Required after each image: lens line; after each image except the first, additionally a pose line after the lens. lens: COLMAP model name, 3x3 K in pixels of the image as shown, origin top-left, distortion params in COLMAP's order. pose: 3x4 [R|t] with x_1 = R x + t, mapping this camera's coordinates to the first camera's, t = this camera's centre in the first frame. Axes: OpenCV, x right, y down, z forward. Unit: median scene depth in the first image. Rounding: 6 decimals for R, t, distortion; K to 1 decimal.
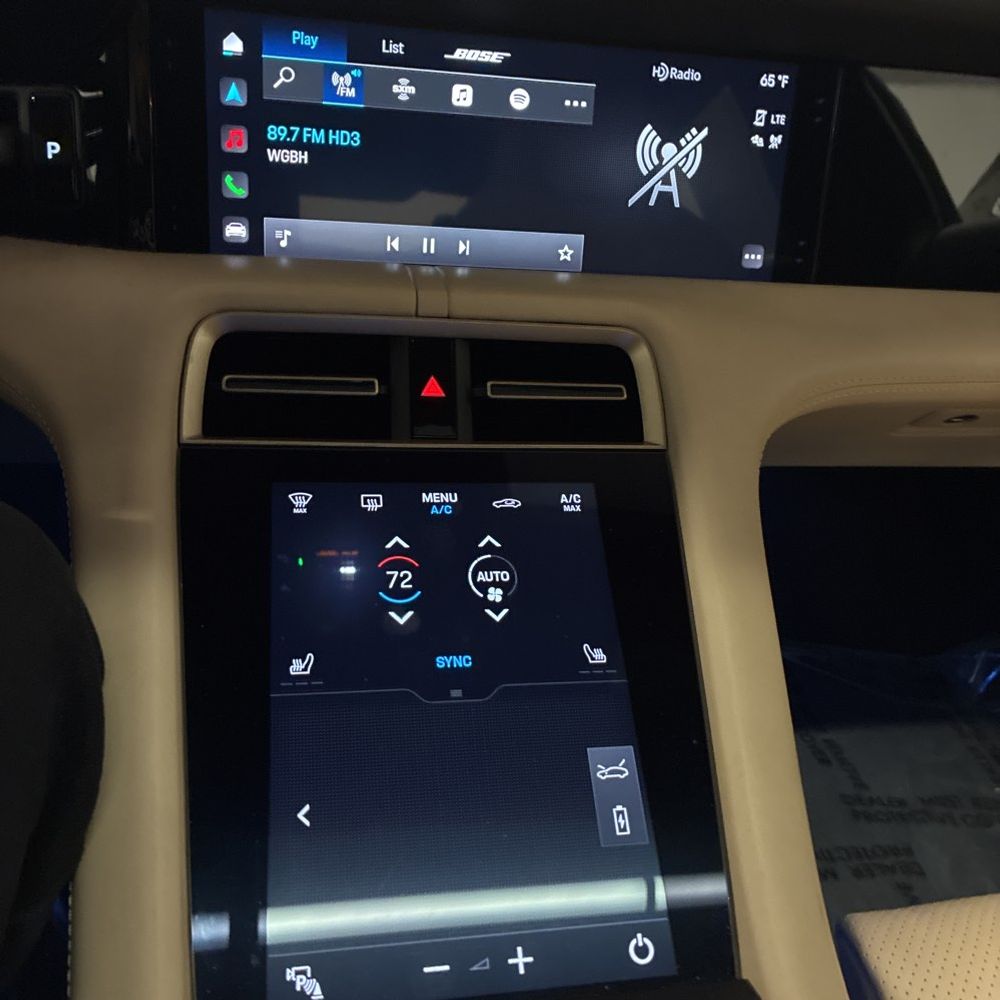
lens RADIAL K [[976.5, 0, 496.7], [0, 976.5, 480.2], [0, 0, 1]] dist [0.019534, -0.009042]
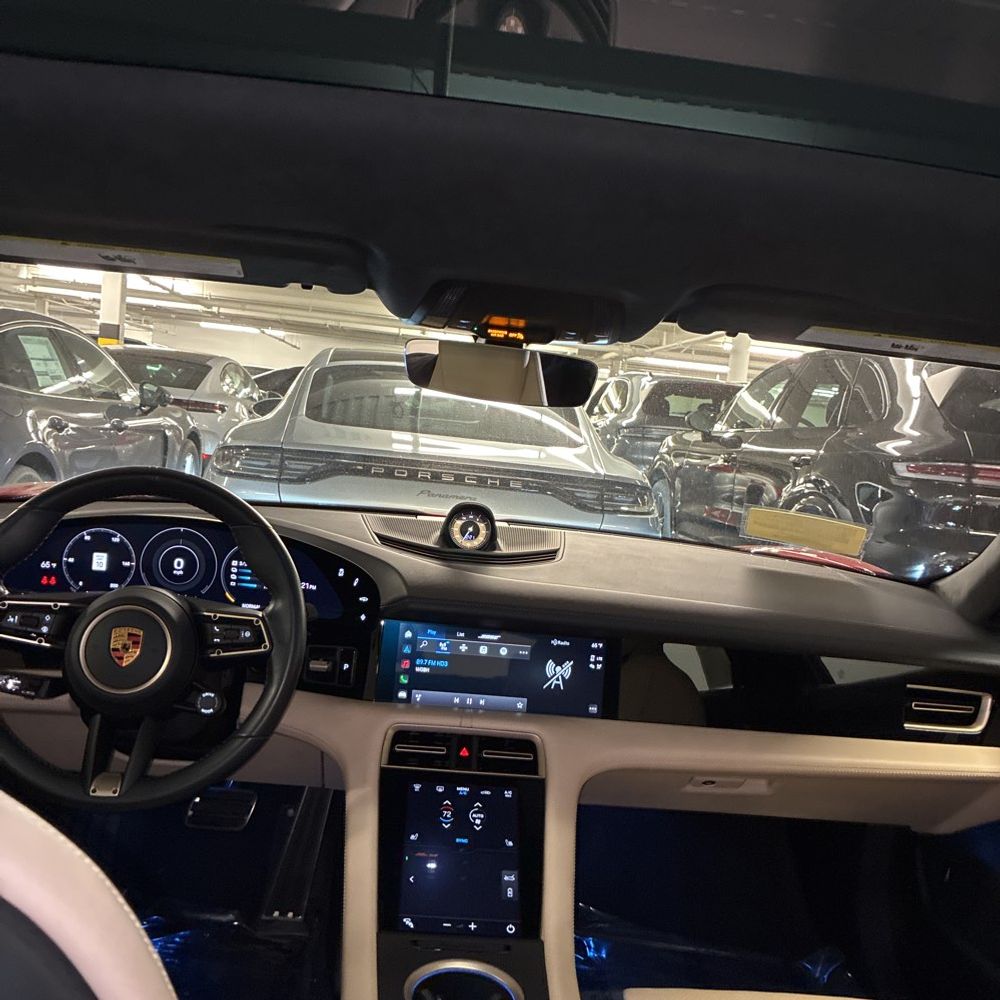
lens RADIAL K [[862.4, 0, 501.6], [0, 862.4, 488.8], [0, 0, 1]] dist [0.002066, -0.104329]
pose [[0.995070, 0.009096, -0.098757, 0.272968], [-0.049835, 0.906796, -0.418614, 0.247105], [0.085745, 0.421472, 0.902779, -1.542130]]
